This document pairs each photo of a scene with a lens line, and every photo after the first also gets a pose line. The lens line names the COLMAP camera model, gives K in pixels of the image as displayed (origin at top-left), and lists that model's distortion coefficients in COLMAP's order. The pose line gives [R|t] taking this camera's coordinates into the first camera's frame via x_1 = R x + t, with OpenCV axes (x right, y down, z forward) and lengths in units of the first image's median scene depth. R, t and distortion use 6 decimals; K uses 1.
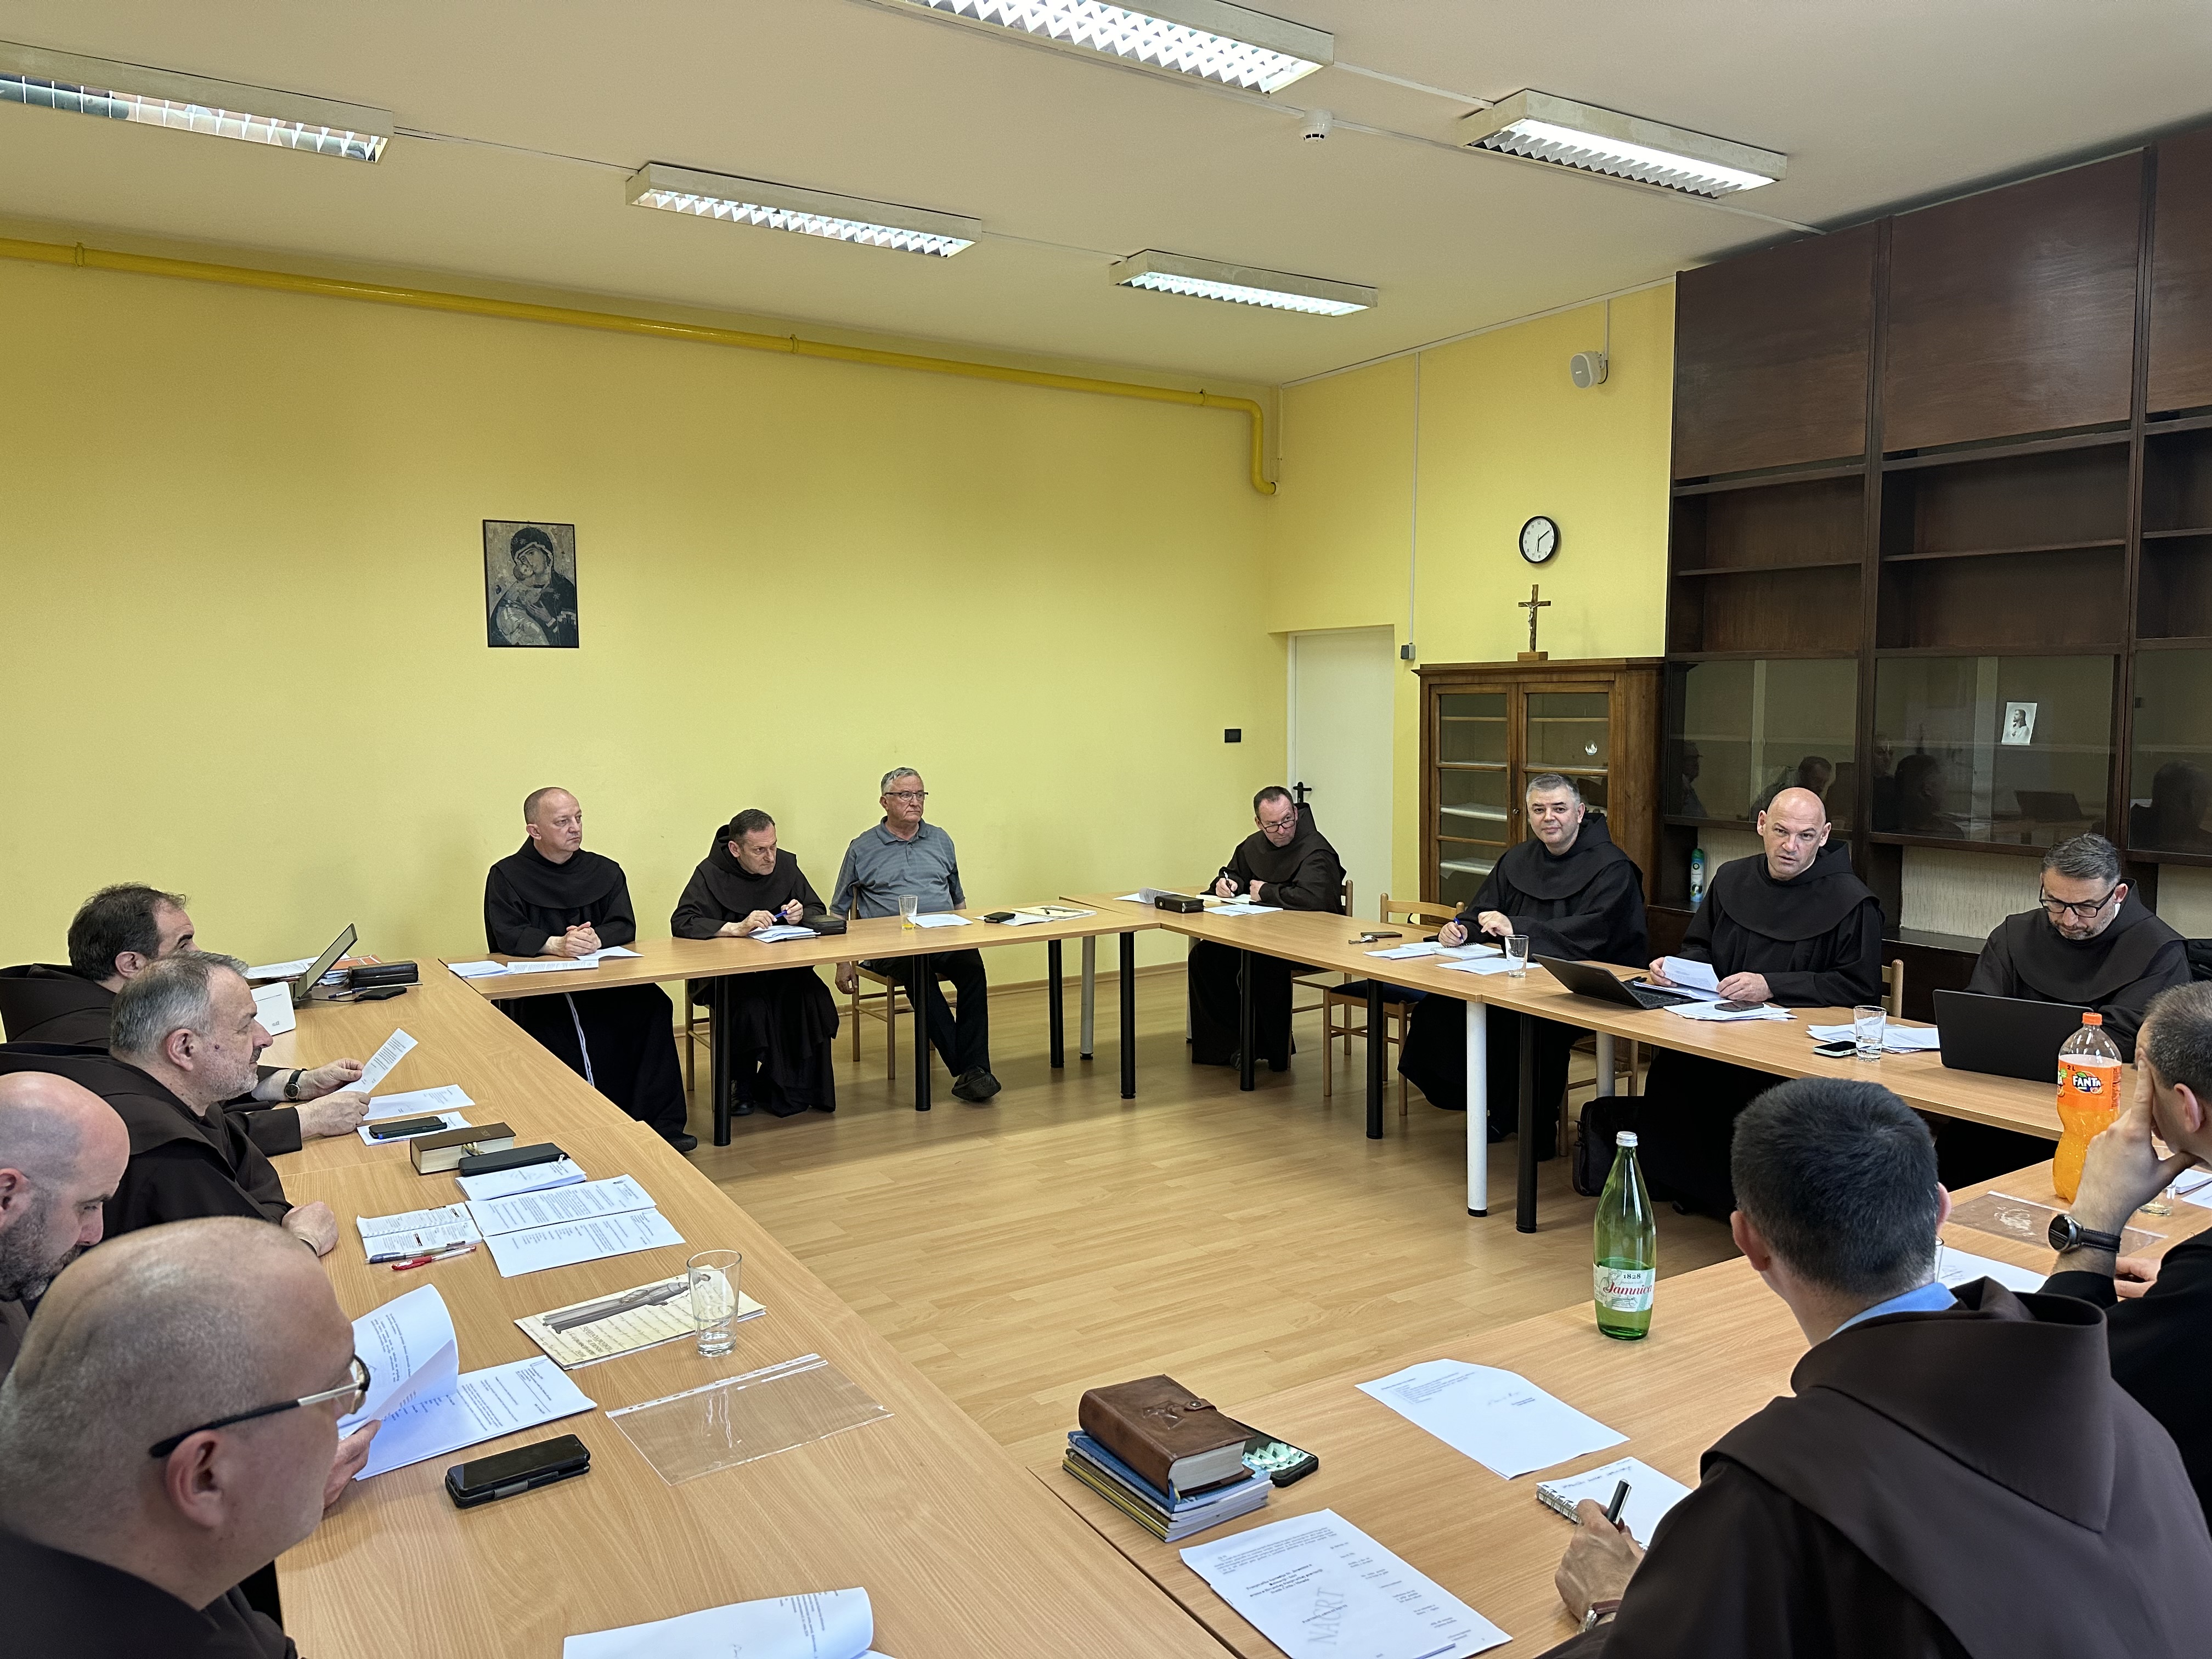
lens RADIAL K [[1549.4, 0, 1109.0], [0, 1549.4, 837.2], [0, 0, 1]] dist [0.085687, -0.110425]
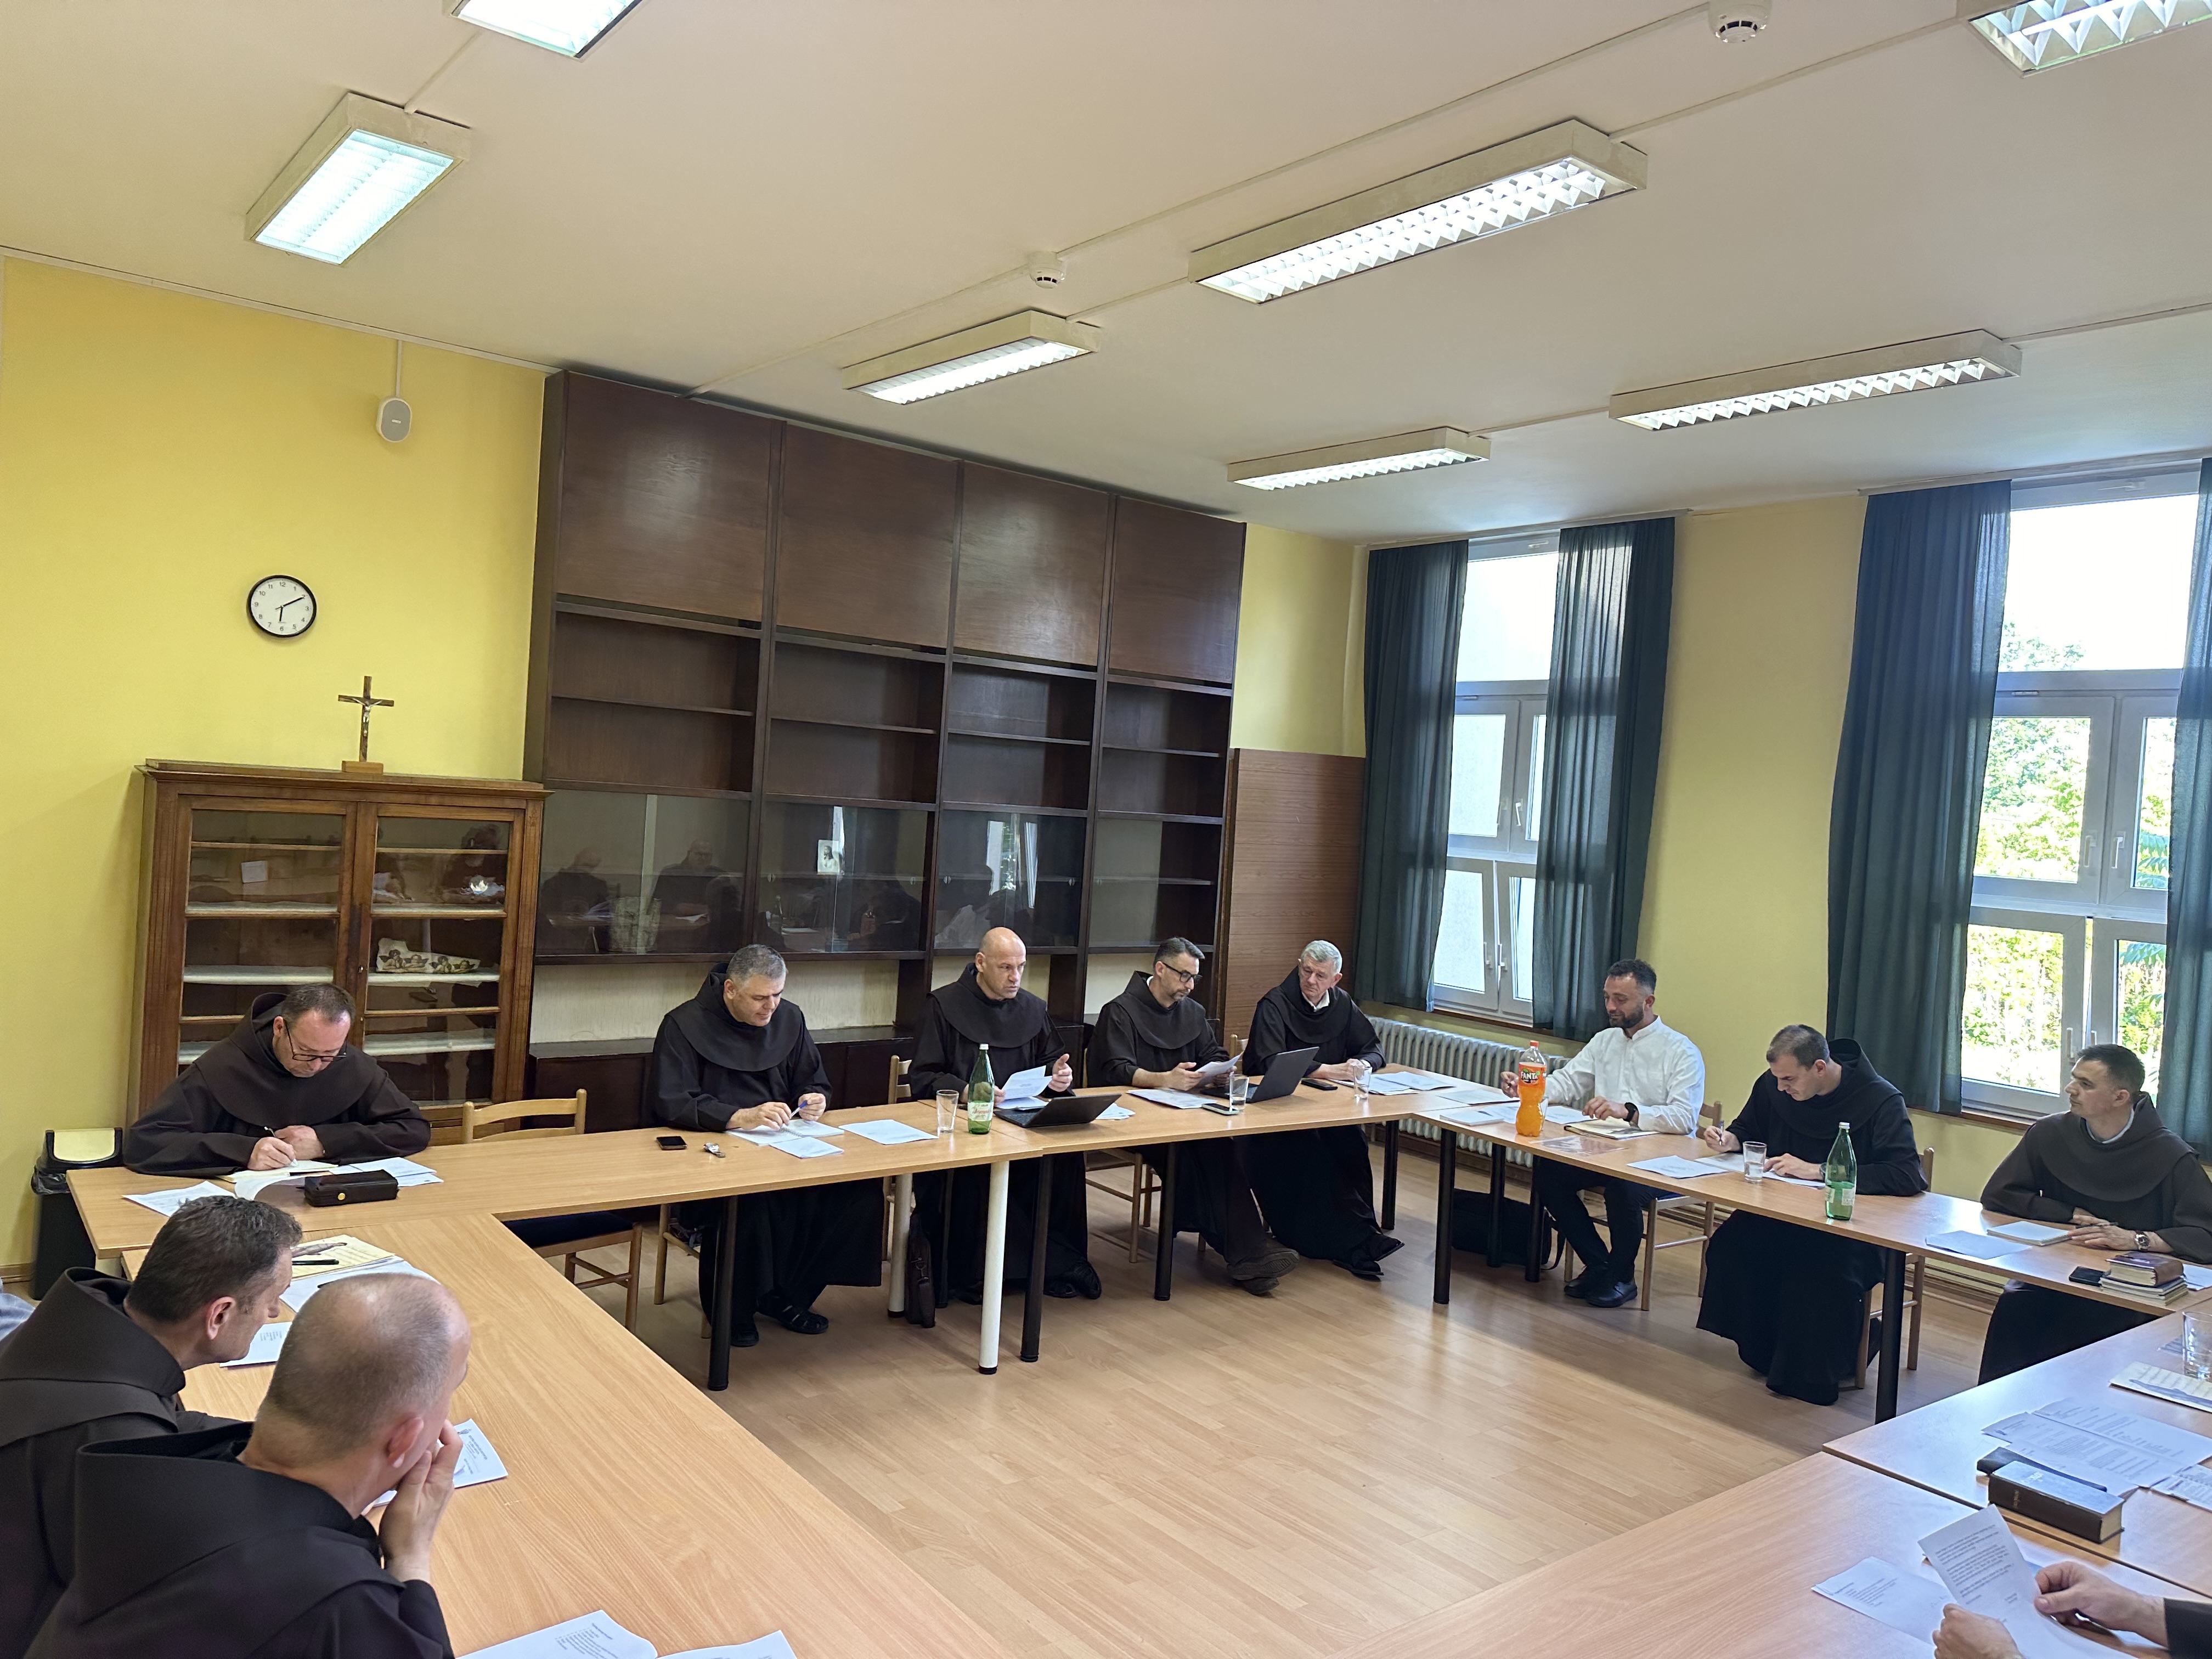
lens RADIAL K [[1544.1, 0, 1102.1], [0, 1544.1, 820.7], [0, 0, 1]] dist [0.191569, -0.349890]
pose [[-0.127013, -0.023362, 0.991626, -0.620783], [0.018190, 0.999500, 0.025878, -0.115091], [-0.991734, 0.021325, -0.126524, 0.820927]]
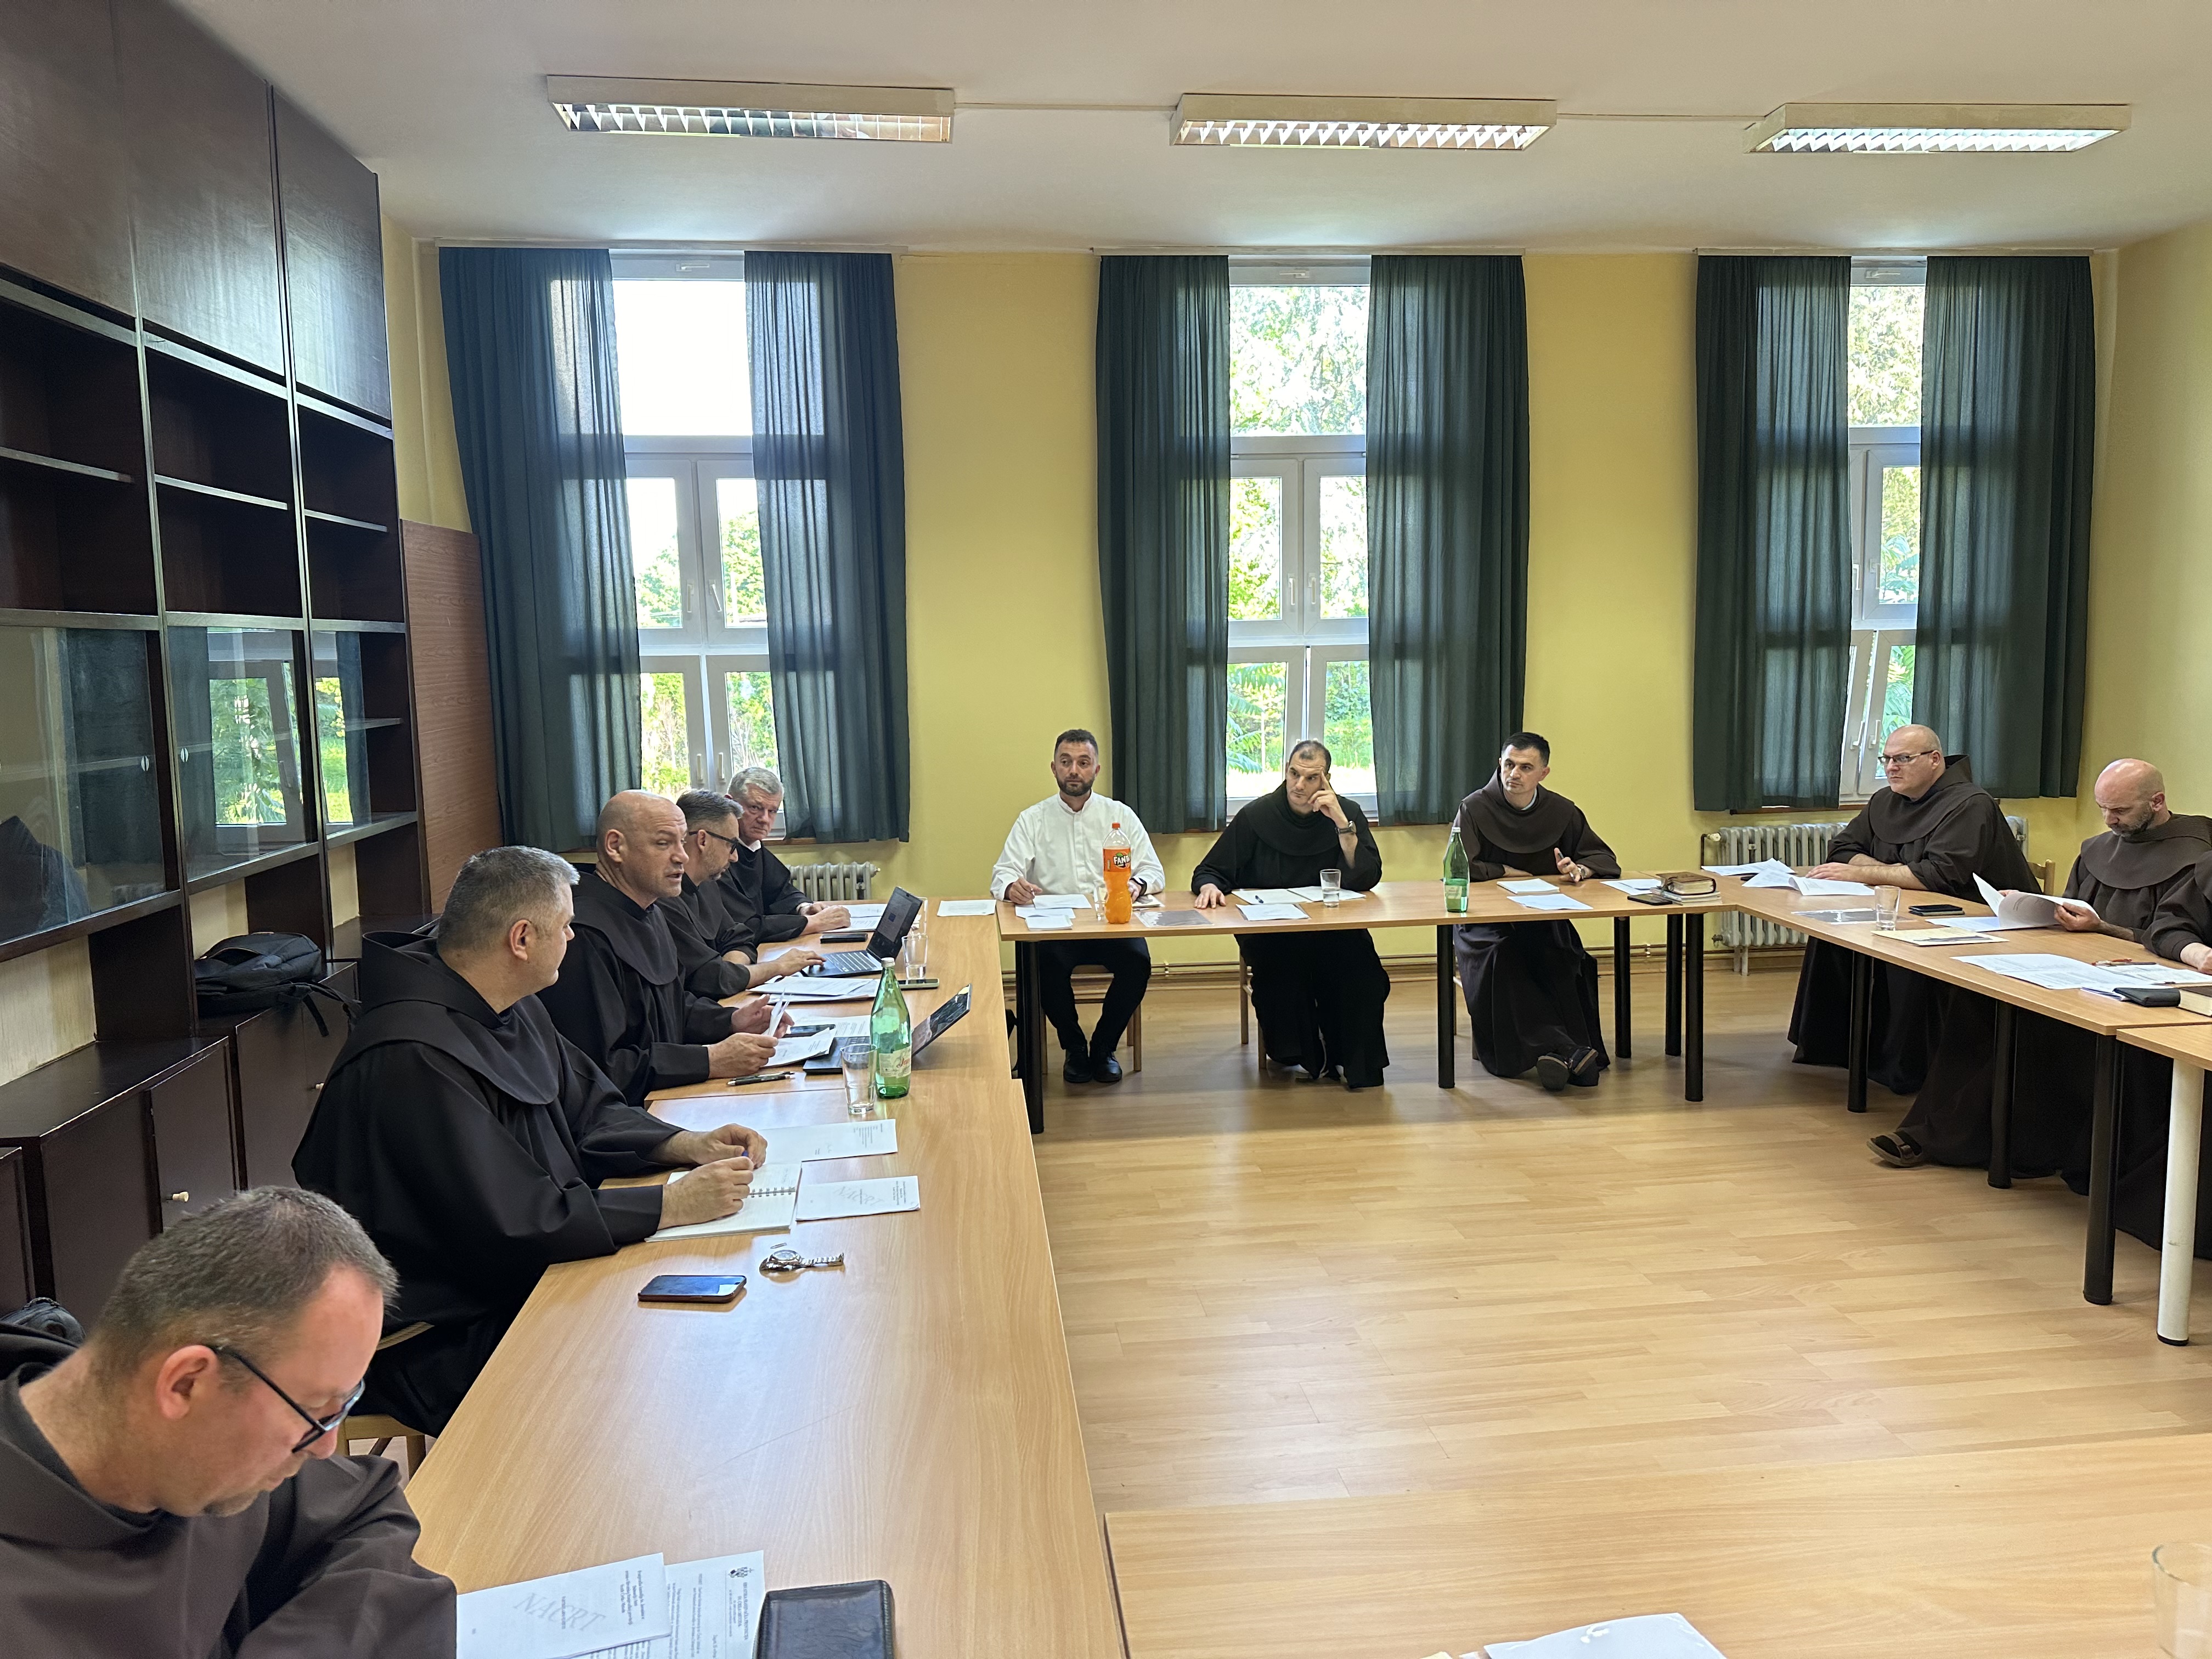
lens RADIAL K [[1549.4, 0, 1109.0], [0, 1549.4, 837.2], [0, 0, 1]] dist [0.085687, -0.110425]
pose [[-0.911469, -0.039387, 0.409479, -0.058750], [0.055364, 0.974604, 0.216982, -0.140924], [-0.407627, 0.220443, -0.886141, 1.235550]]
